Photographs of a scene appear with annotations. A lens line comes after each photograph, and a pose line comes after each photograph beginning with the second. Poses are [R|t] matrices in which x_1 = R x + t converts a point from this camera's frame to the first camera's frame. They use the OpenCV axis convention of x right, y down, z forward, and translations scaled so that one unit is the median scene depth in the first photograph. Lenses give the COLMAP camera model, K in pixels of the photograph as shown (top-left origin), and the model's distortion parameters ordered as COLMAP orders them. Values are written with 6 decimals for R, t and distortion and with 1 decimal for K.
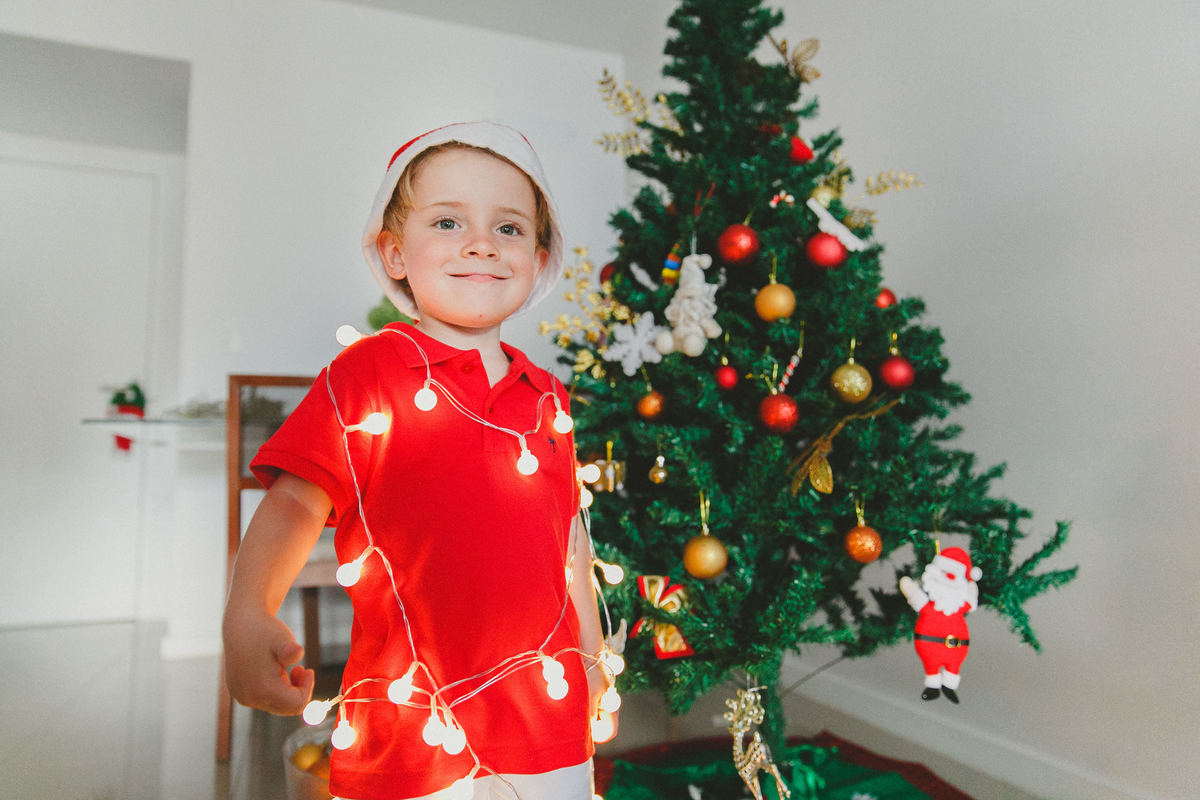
lens RADIAL K [[800.7, 0, 599.7], [0, 800.7, 395.4], [0, 0, 1]] dist [-0.003831, -0.000668]
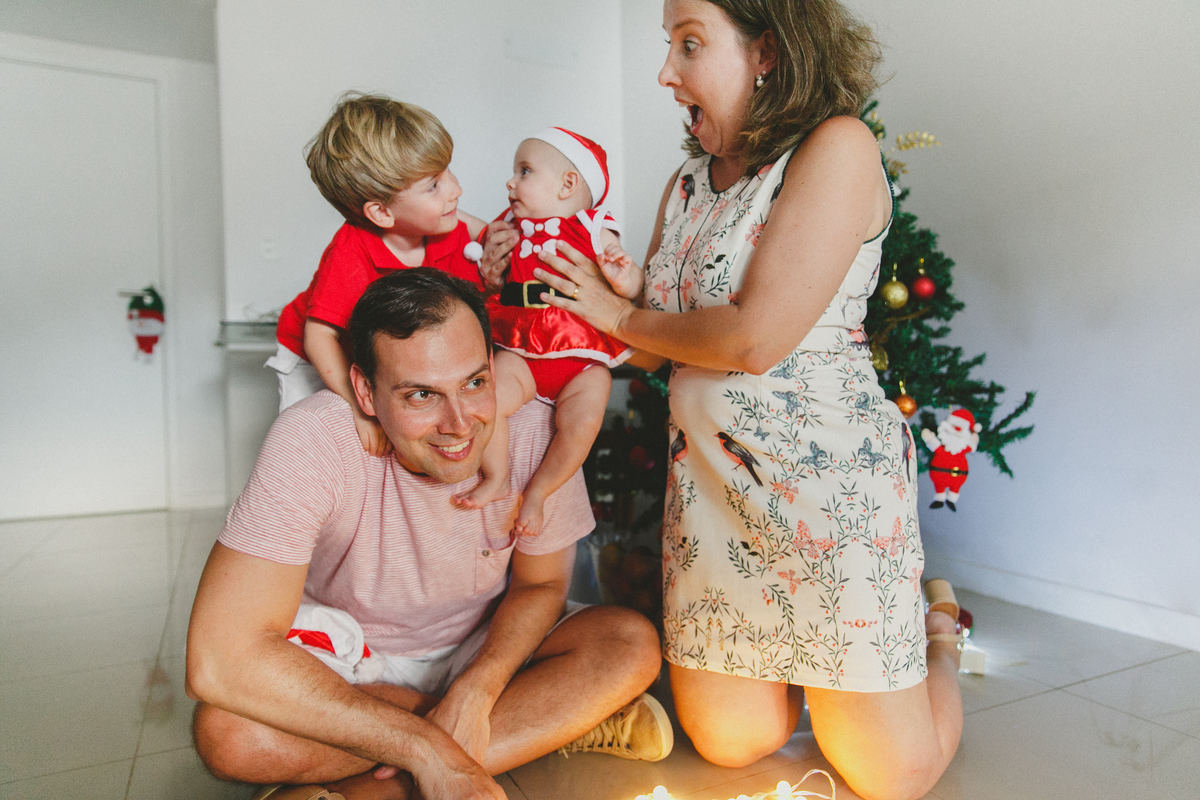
lens RADIAL K [[814.7, 0, 595.4], [0, 814.7, 402.9], [0, 0, 1]] dist [0.003879, -0.003042]
pose [[0.995344, -0.006983, 0.096136, -0.323357], [-0.004883, 0.992438, 0.122649, -0.000045], [-0.096265, -0.122548, 0.987783, -0.359215]]
